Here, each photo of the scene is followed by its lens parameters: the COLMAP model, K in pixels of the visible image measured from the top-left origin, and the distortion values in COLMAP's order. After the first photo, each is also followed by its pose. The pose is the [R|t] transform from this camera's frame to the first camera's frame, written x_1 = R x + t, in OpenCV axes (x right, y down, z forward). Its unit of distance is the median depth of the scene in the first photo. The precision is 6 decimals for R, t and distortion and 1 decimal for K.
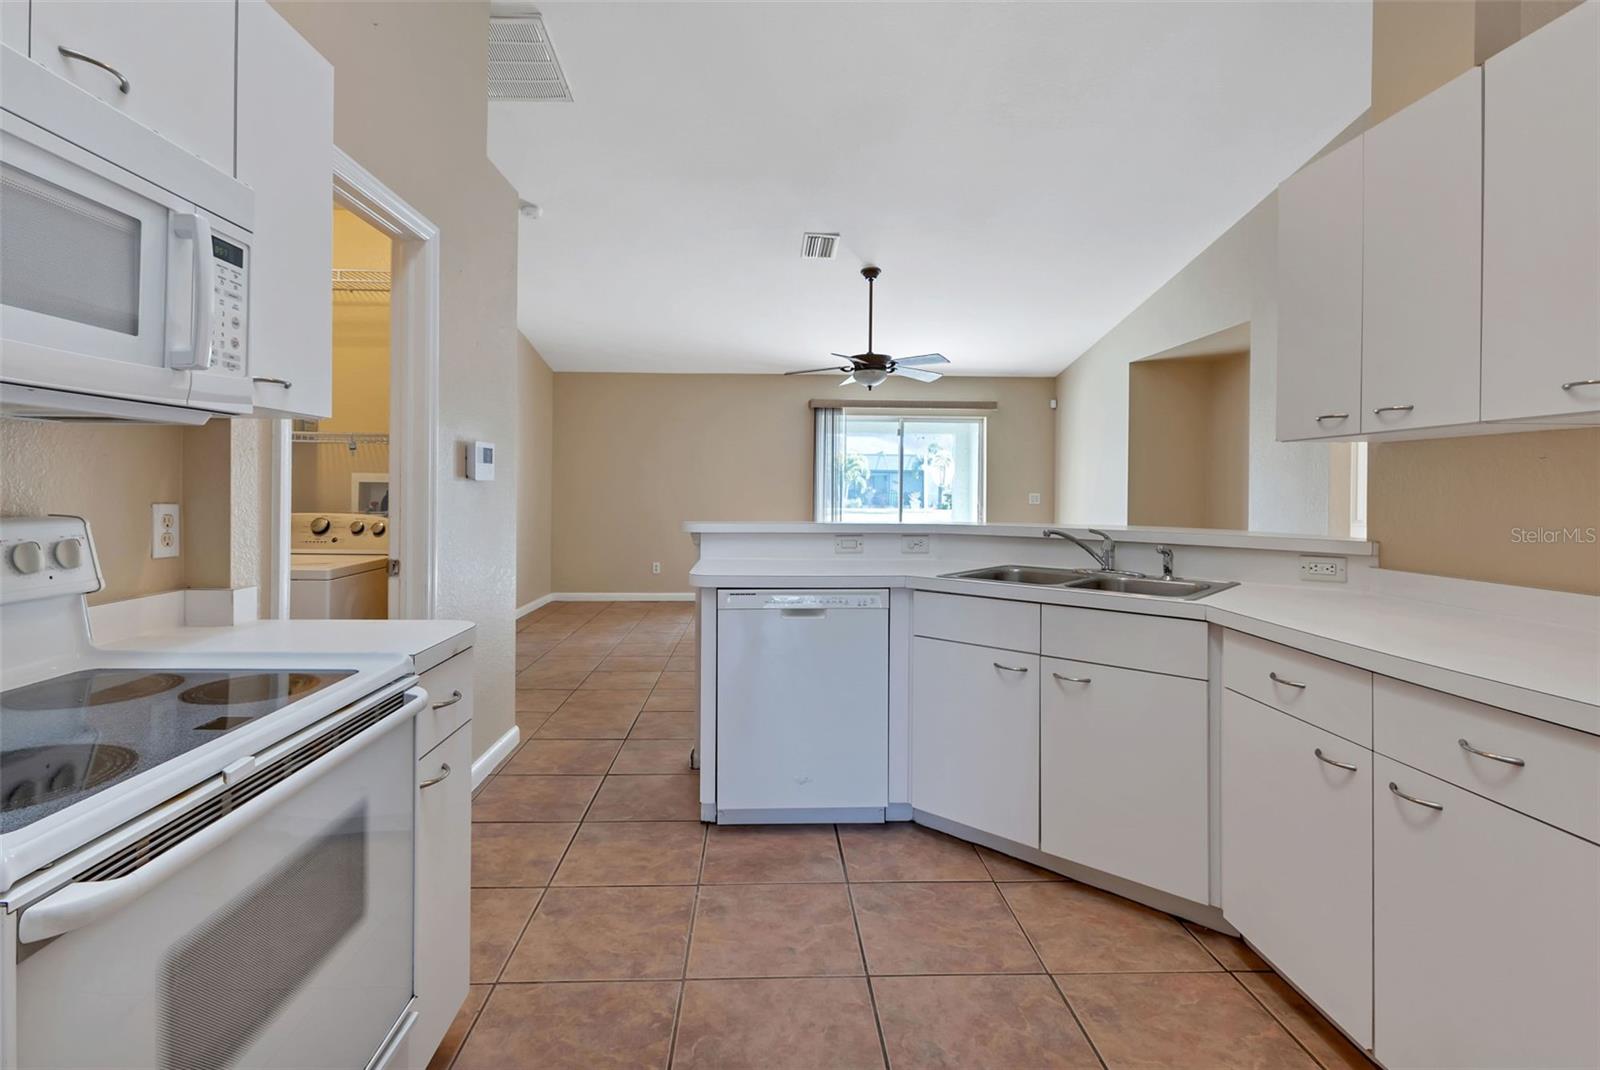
lens RADIAL K [[776.0, 0, 795.8], [0, 776.0, 502.9], [0, 0, 1]] dist [0.000742, 0.000130]
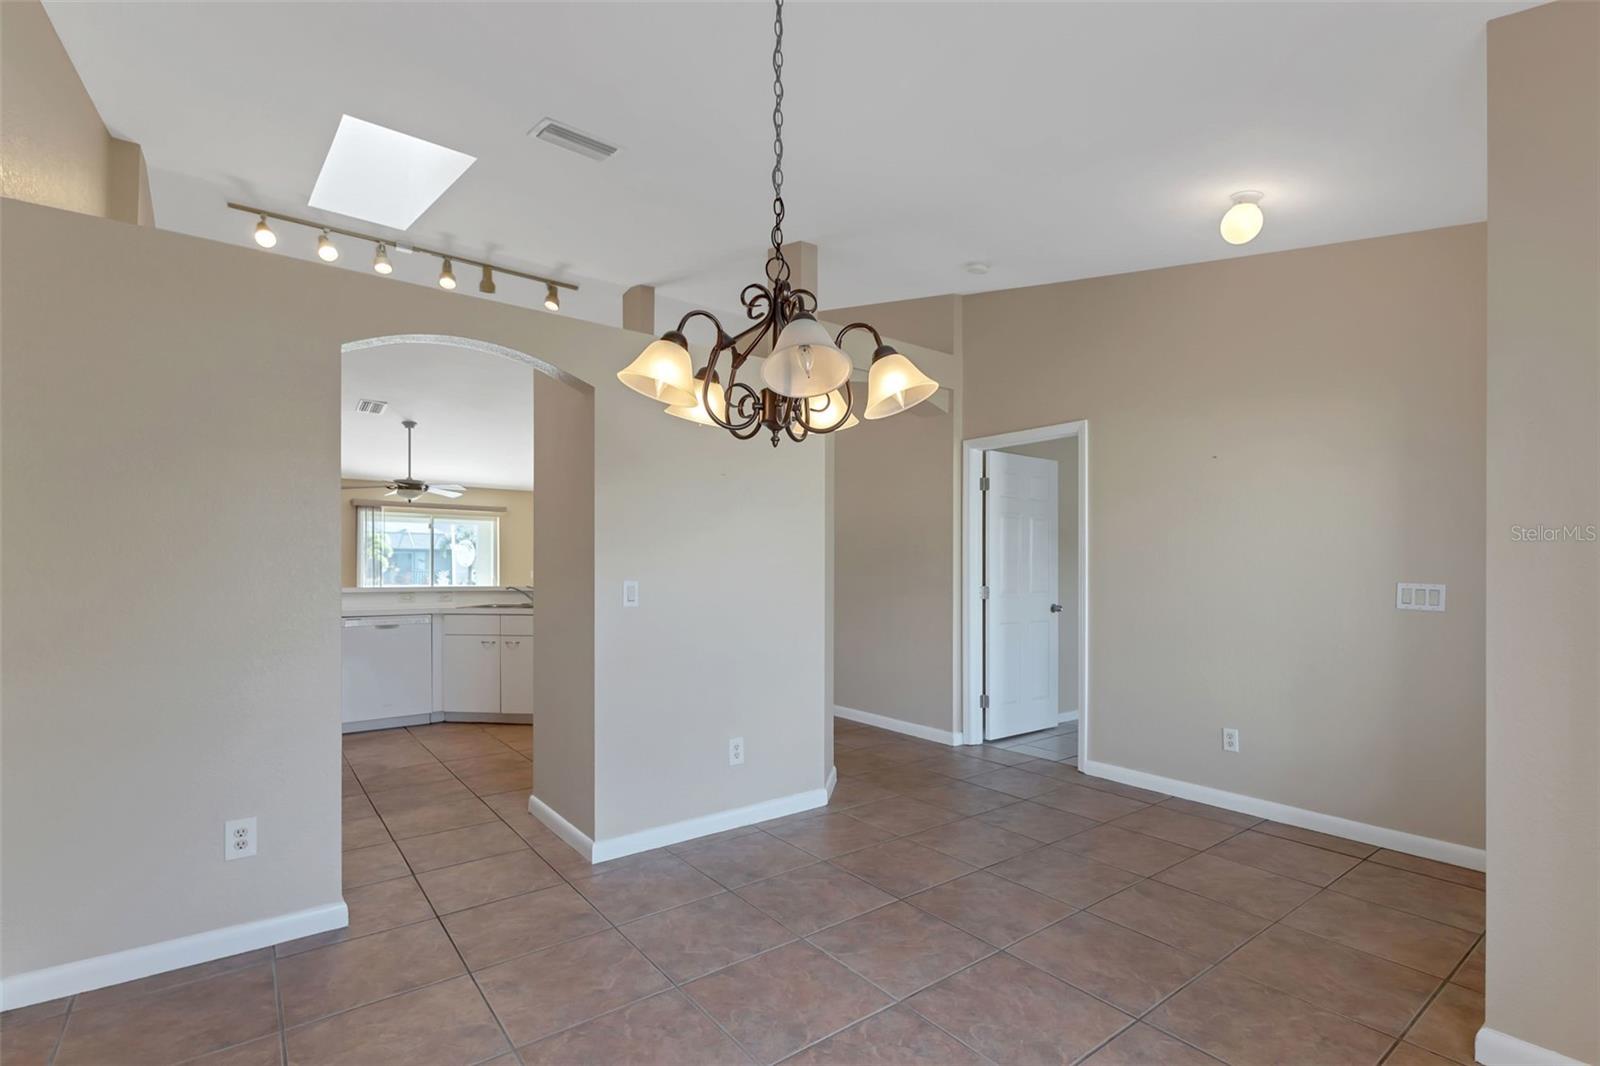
lens RADIAL K [[732.7, 0, 815.6], [0, 732.7, 572.8], [0, 0, 1]] dist [0.003244, 0.000264]
pose [[0.812040, -0.007406, 0.583555, -0.097373], [0.012933, 0.999902, -0.005306, 0.007858], [-0.583458, 0.011856, 0.812056, -0.619989]]
